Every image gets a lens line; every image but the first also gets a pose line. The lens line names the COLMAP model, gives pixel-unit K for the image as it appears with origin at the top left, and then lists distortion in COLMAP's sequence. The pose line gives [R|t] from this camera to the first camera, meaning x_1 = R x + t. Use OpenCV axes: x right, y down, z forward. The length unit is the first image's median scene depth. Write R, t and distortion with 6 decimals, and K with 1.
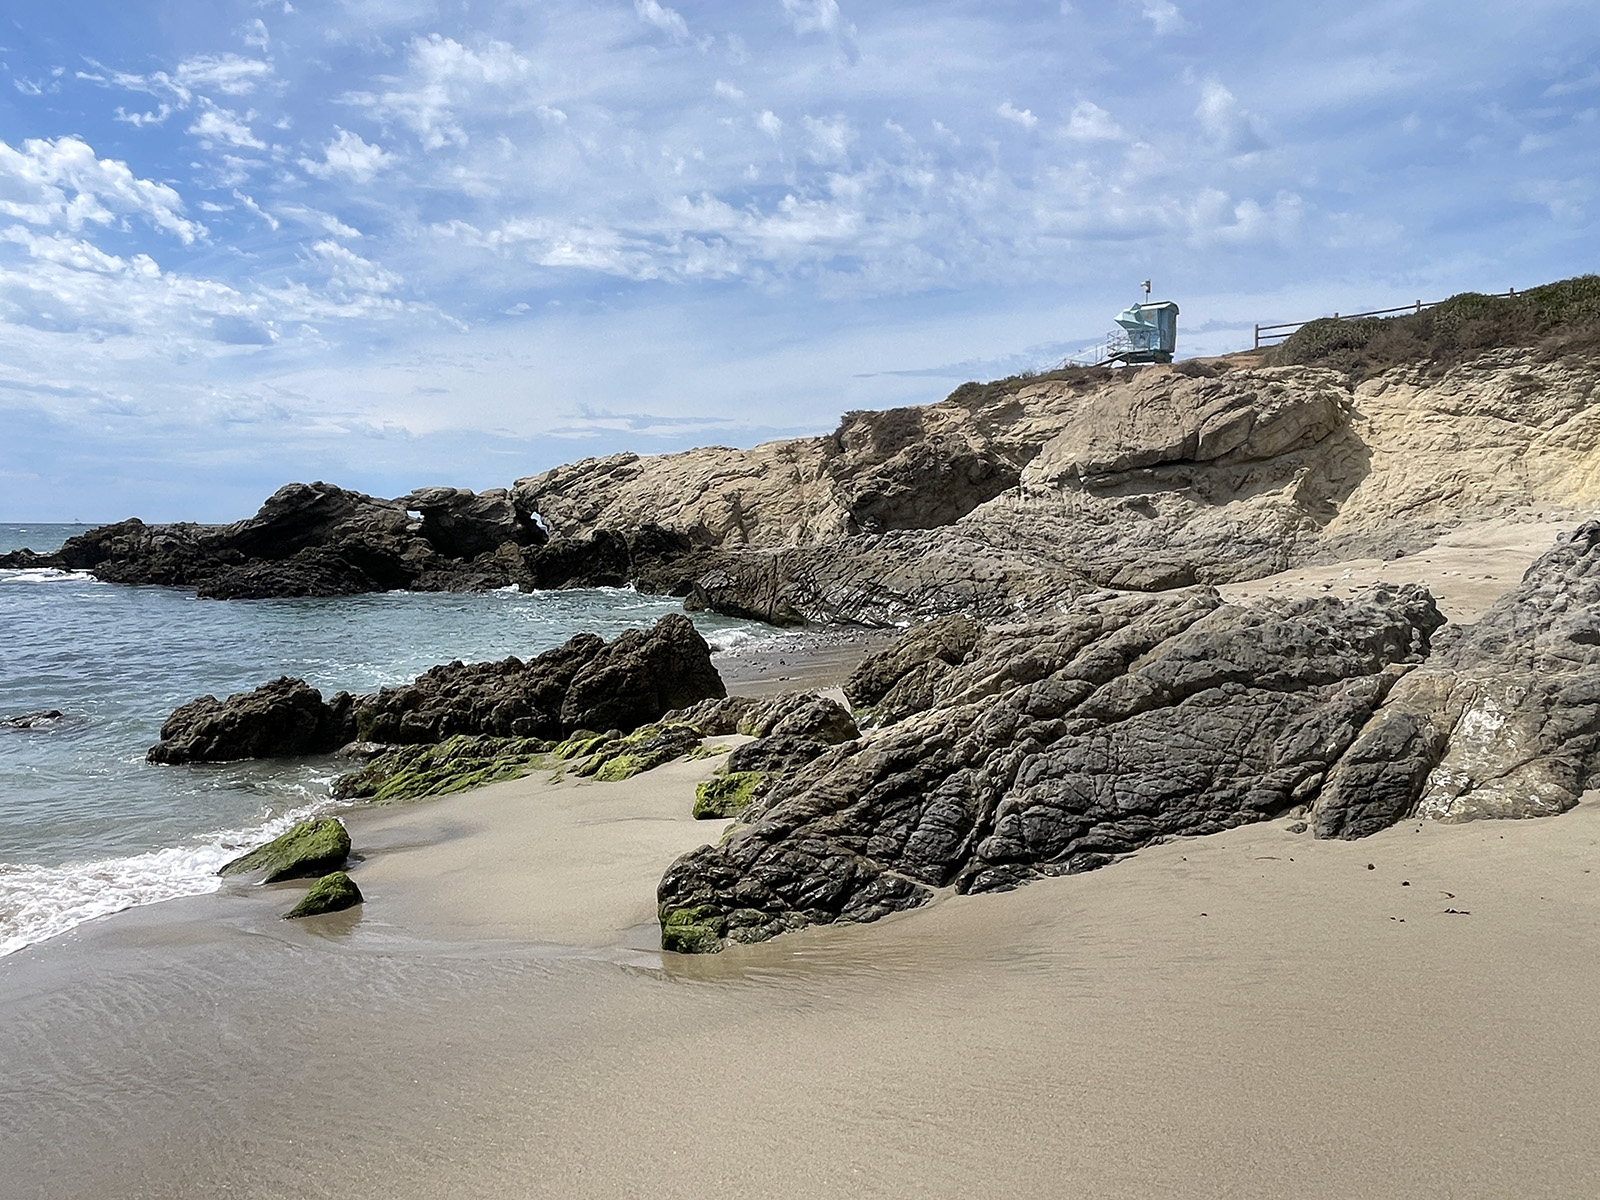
lens RADIAL K [[1107.6, 0, 786.6], [0, 1107.6, 587.6], [0, 0, 1]] dist [-0.003617, -0.003803]
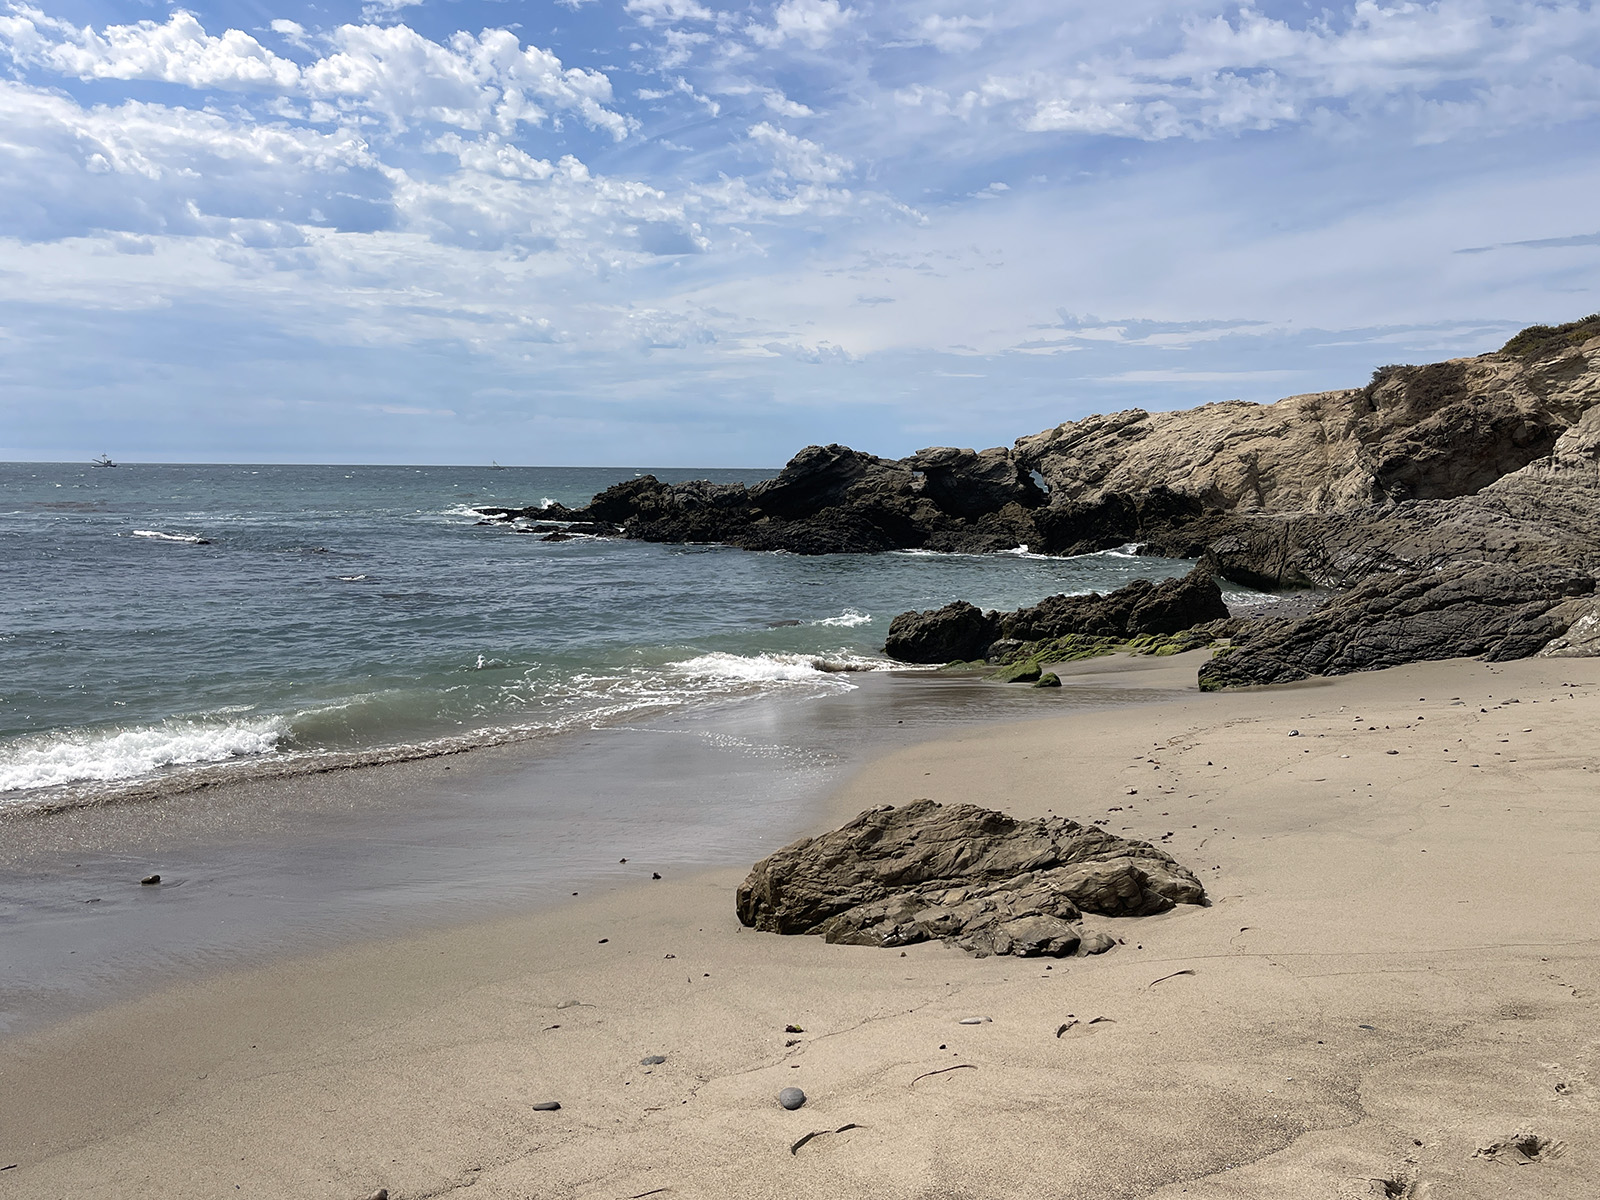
lens RADIAL K [[1378.6, 0, 767.4], [0, 1378.6, 636.6], [0, 0, 1]] dist [-0.011130, -0.000165]
pose [[0.926427, 0.041046, -0.374231, 0.026572], [-0.017007, 0.997587, 0.067316, -0.000804], [0.376091, -0.055999, 0.924889, -0.412562]]
